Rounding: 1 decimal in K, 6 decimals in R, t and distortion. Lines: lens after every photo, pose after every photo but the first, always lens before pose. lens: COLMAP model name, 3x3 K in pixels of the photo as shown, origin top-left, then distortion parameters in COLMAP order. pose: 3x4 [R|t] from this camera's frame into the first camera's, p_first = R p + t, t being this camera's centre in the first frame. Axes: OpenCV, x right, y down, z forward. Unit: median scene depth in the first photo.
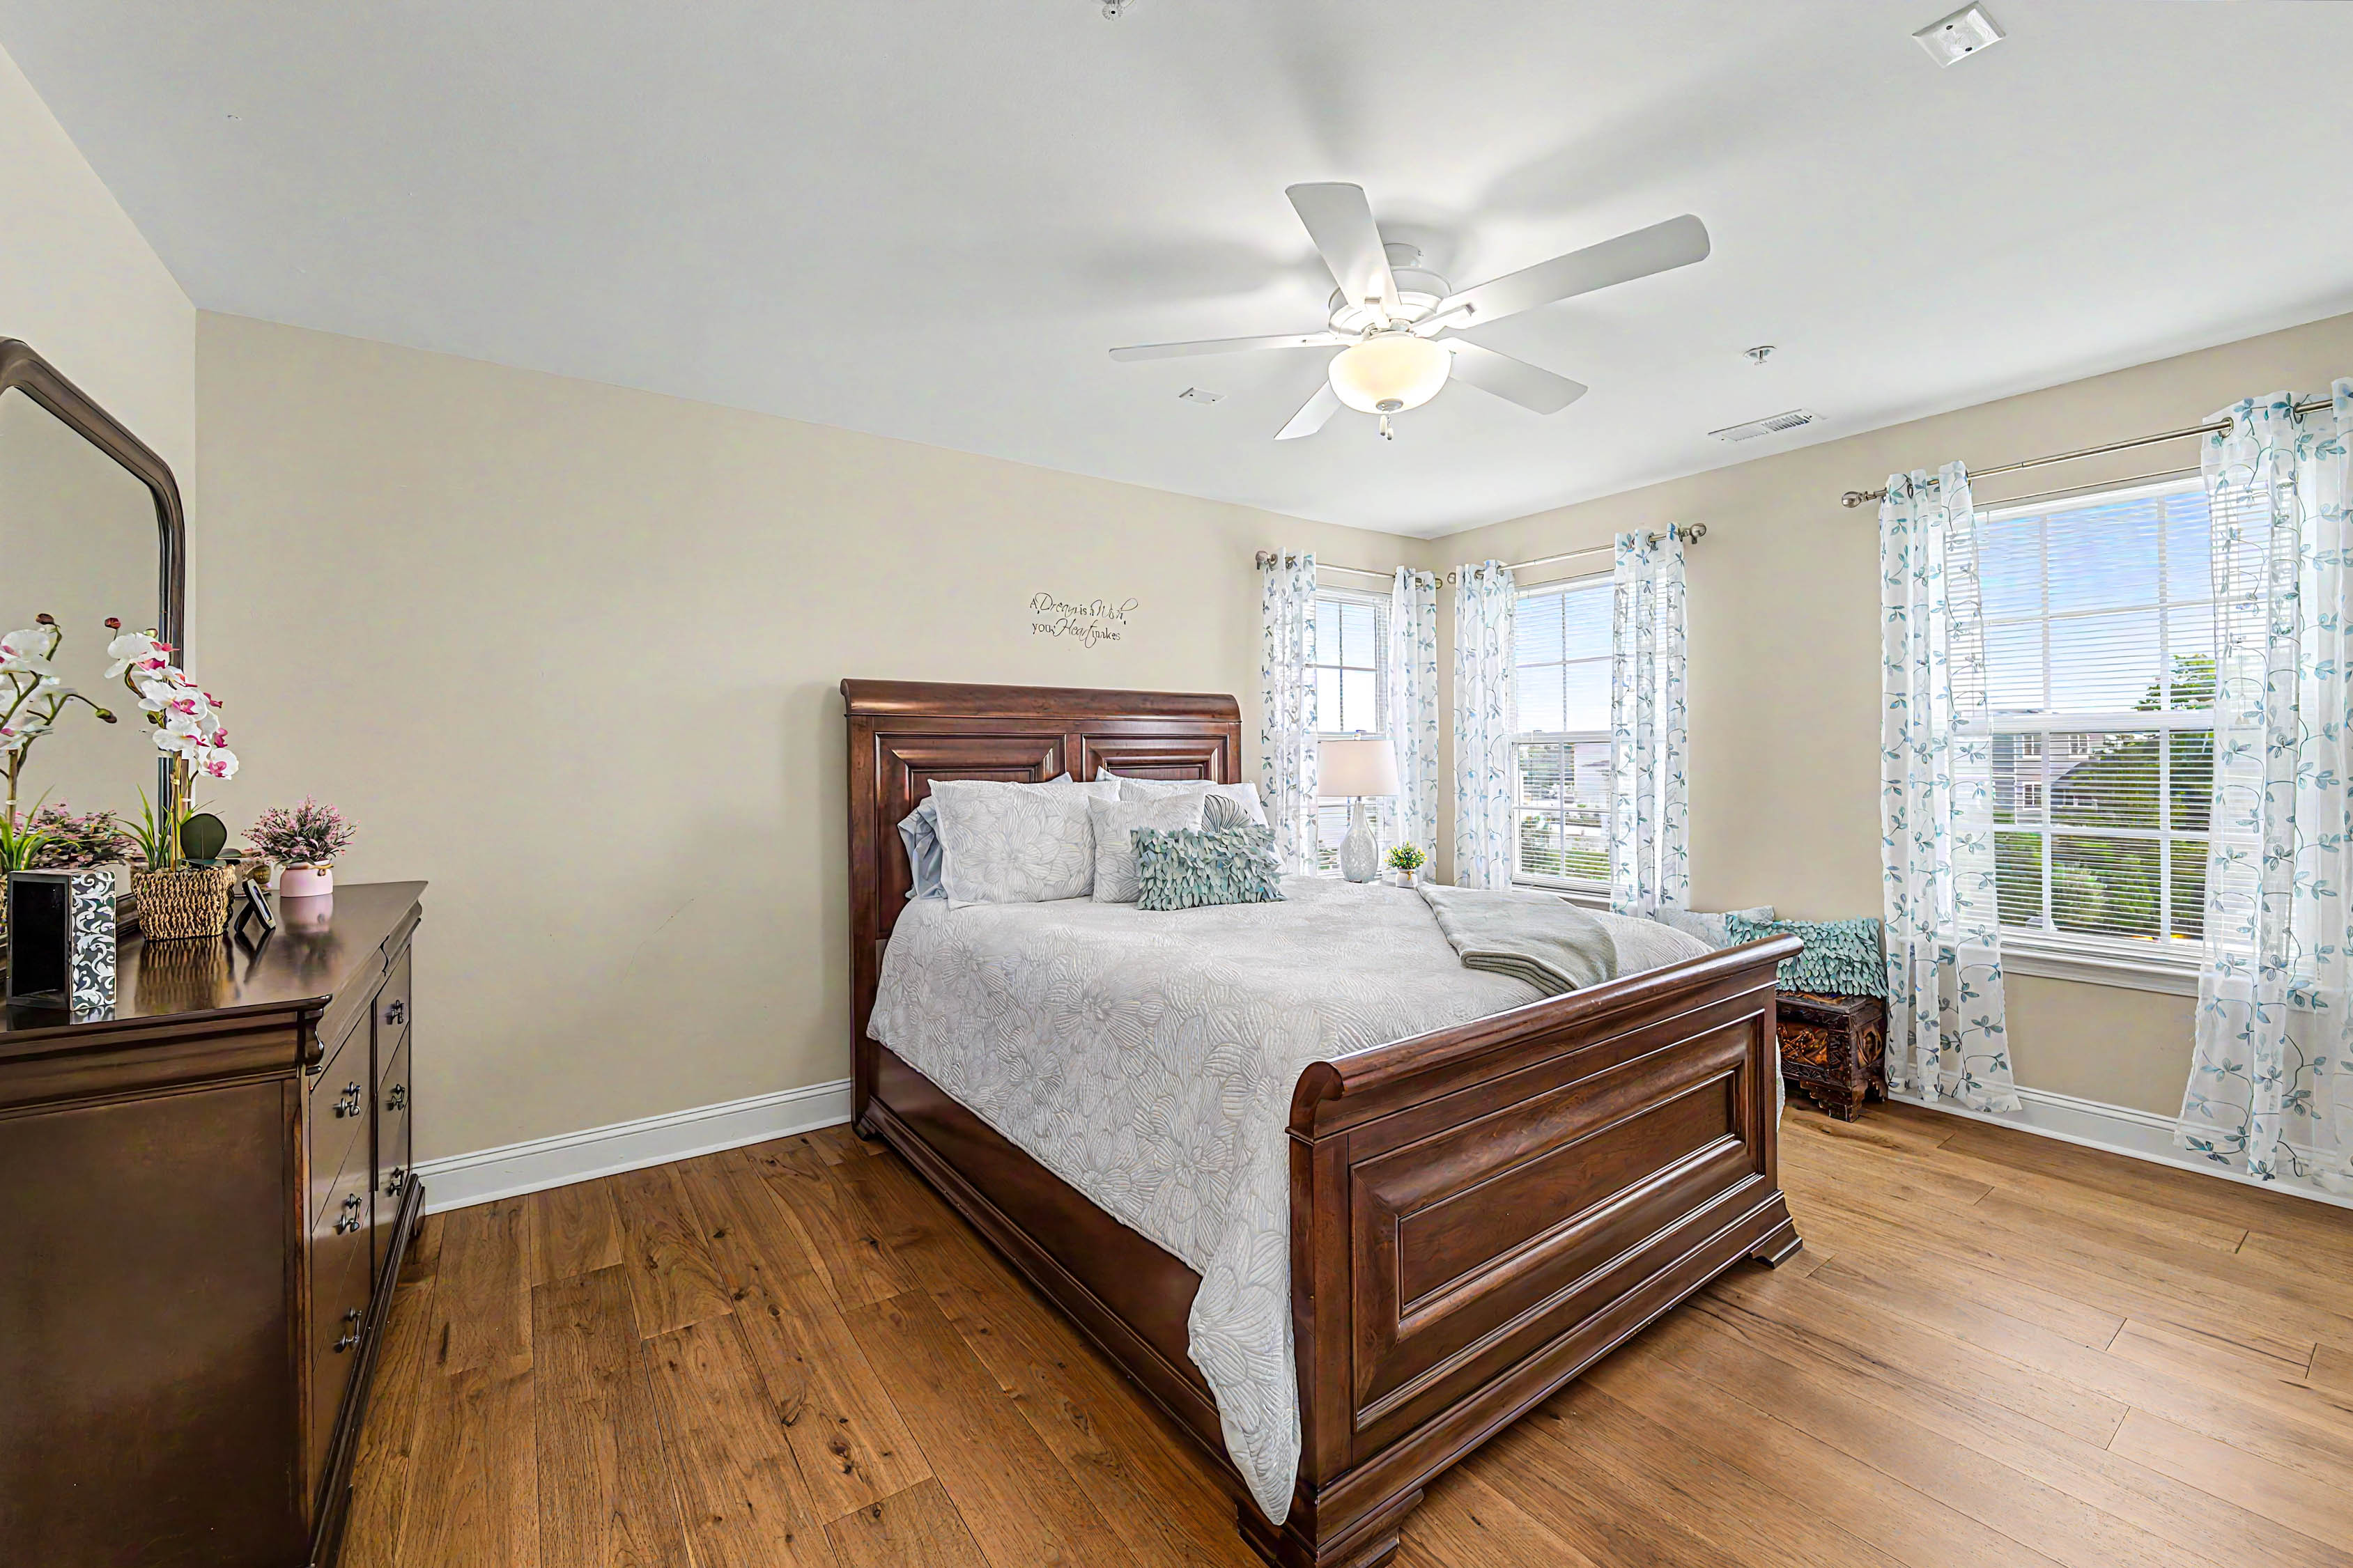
lens RADIAL K [[940.4, 0, 1164.9], [0, 940.4, 759.6], [0, 0, 1]] dist [-0.007577, -0.000063]
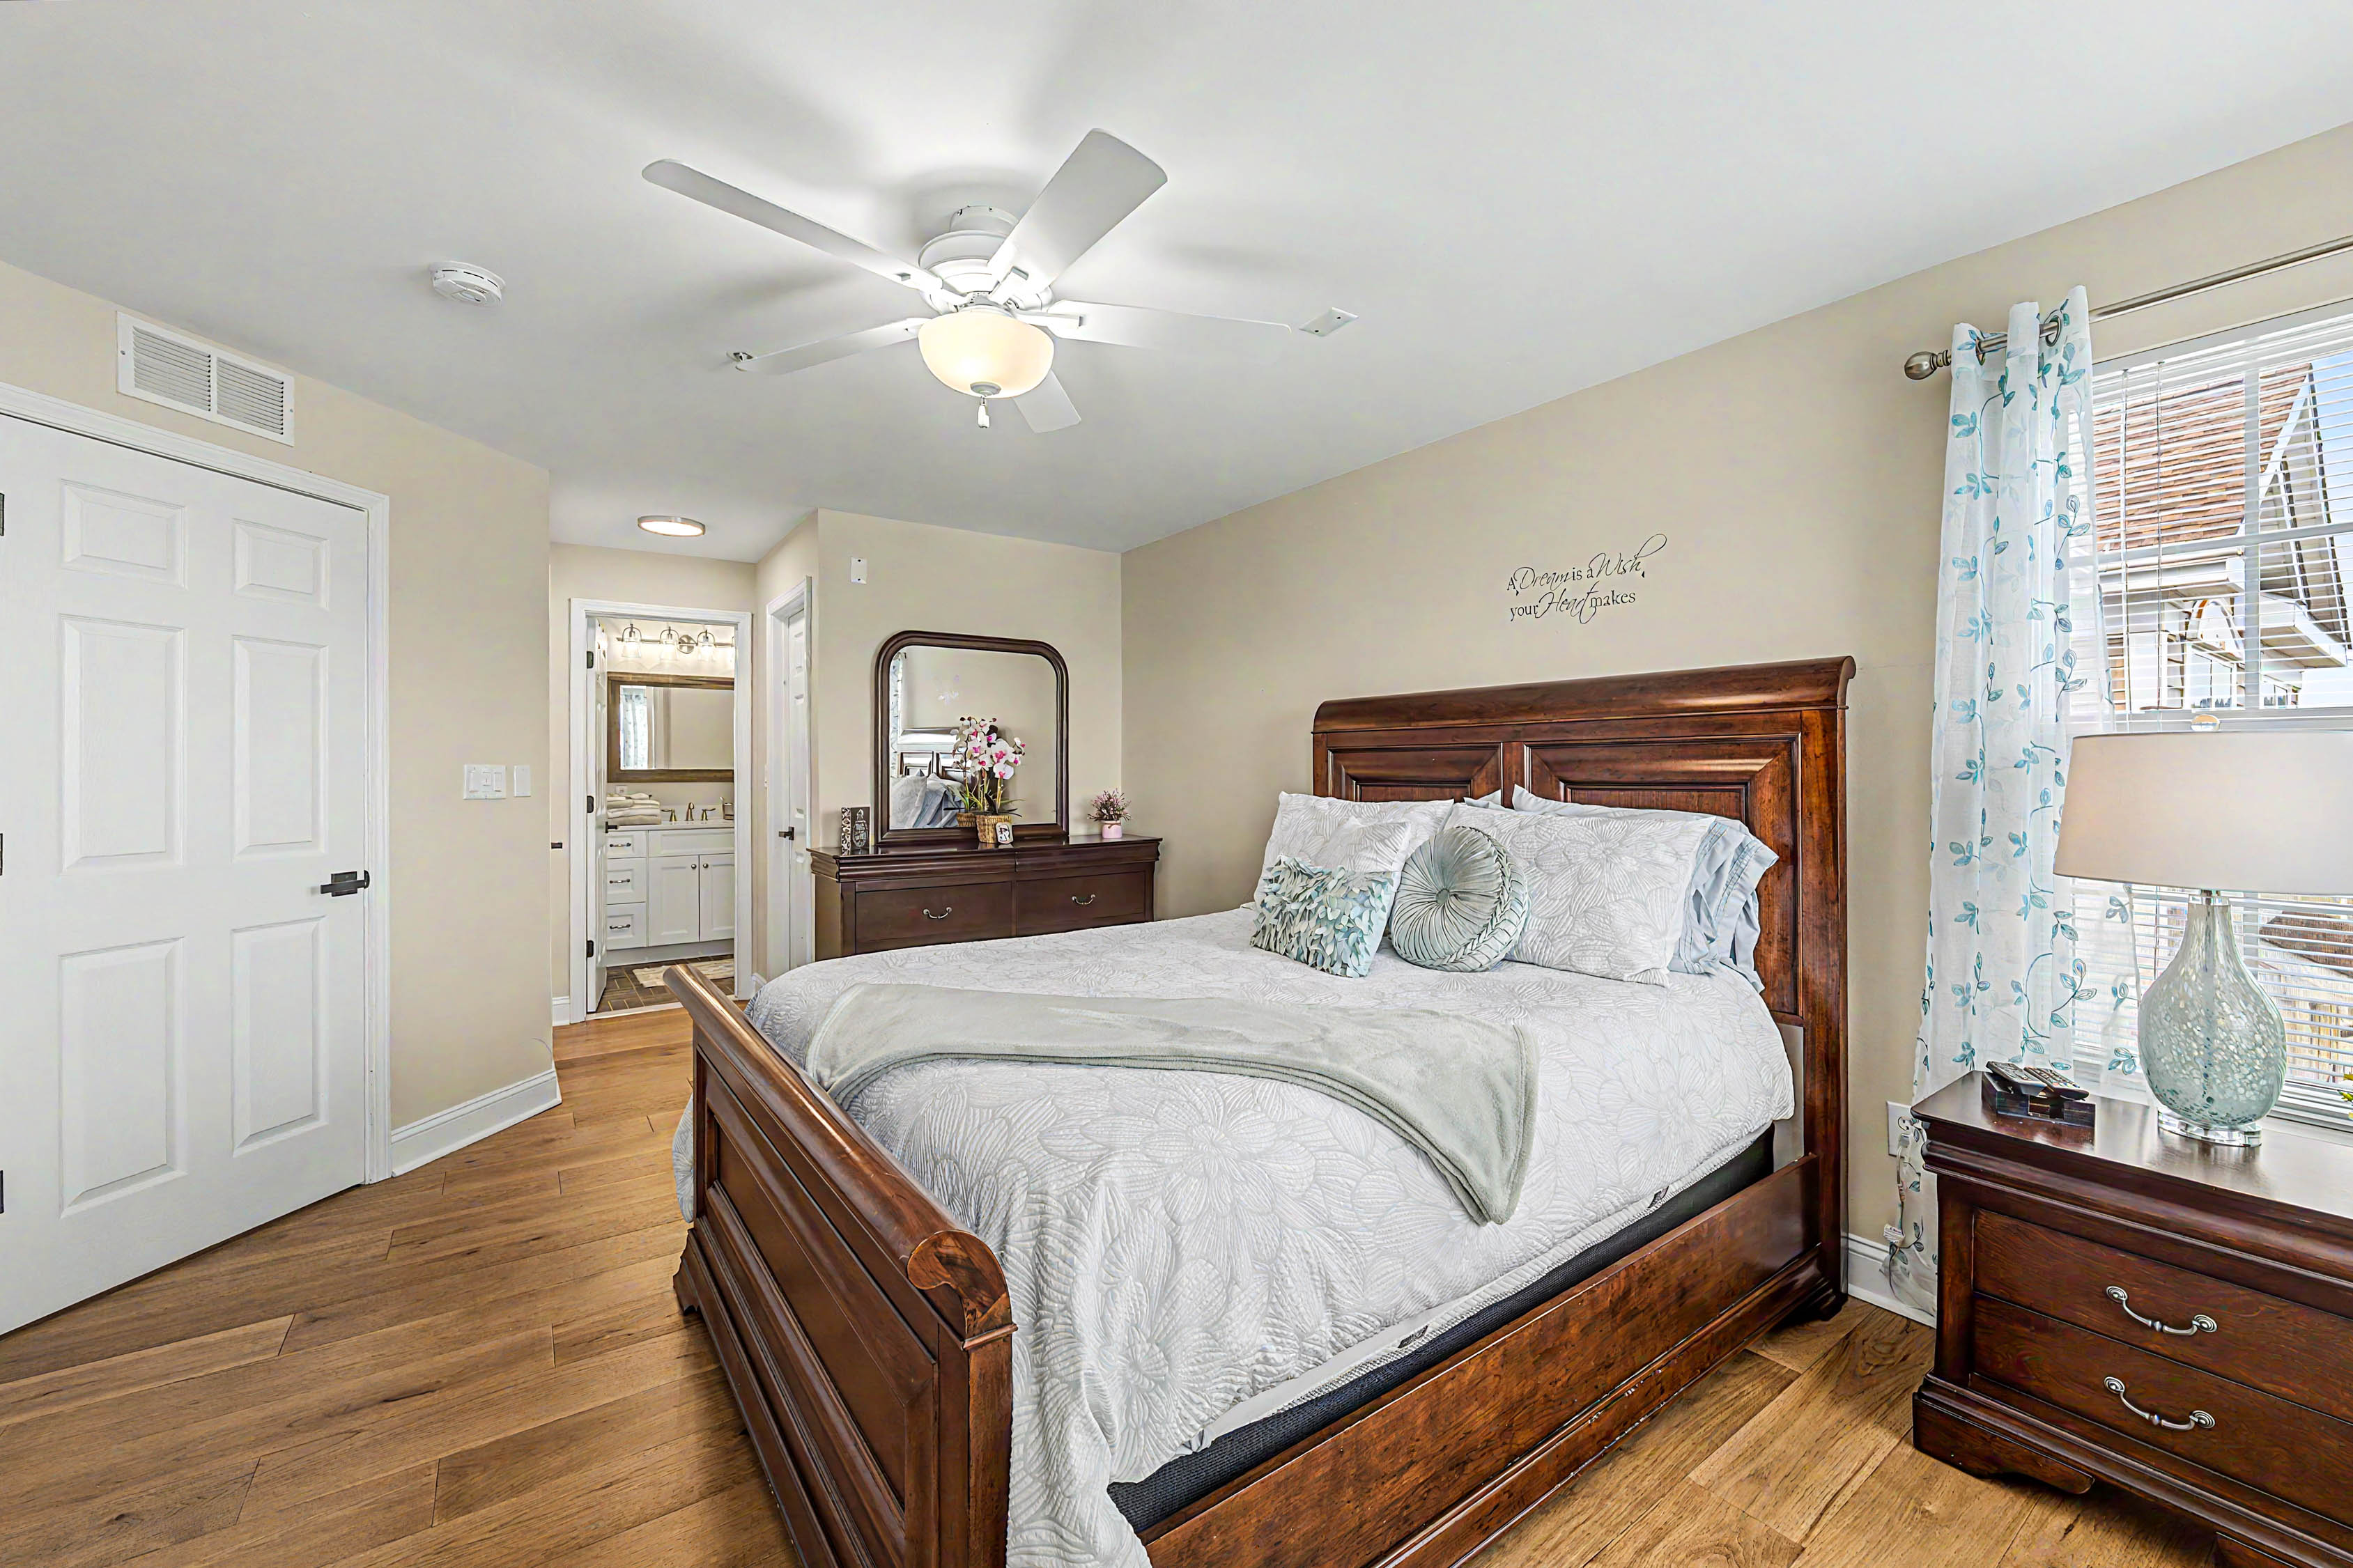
lens RADIAL K [[940.4, 0, 1164.9], [0, 940.4, 759.6], [0, 0, 1]] dist [-0.007577, -0.000063]
pose [[-0.018763, -0.002663, -0.999820, 0.679746], [0.002360, 0.999994, -0.002708, -0.011008], [0.999821, -0.002410, -0.018757, 0.706076]]
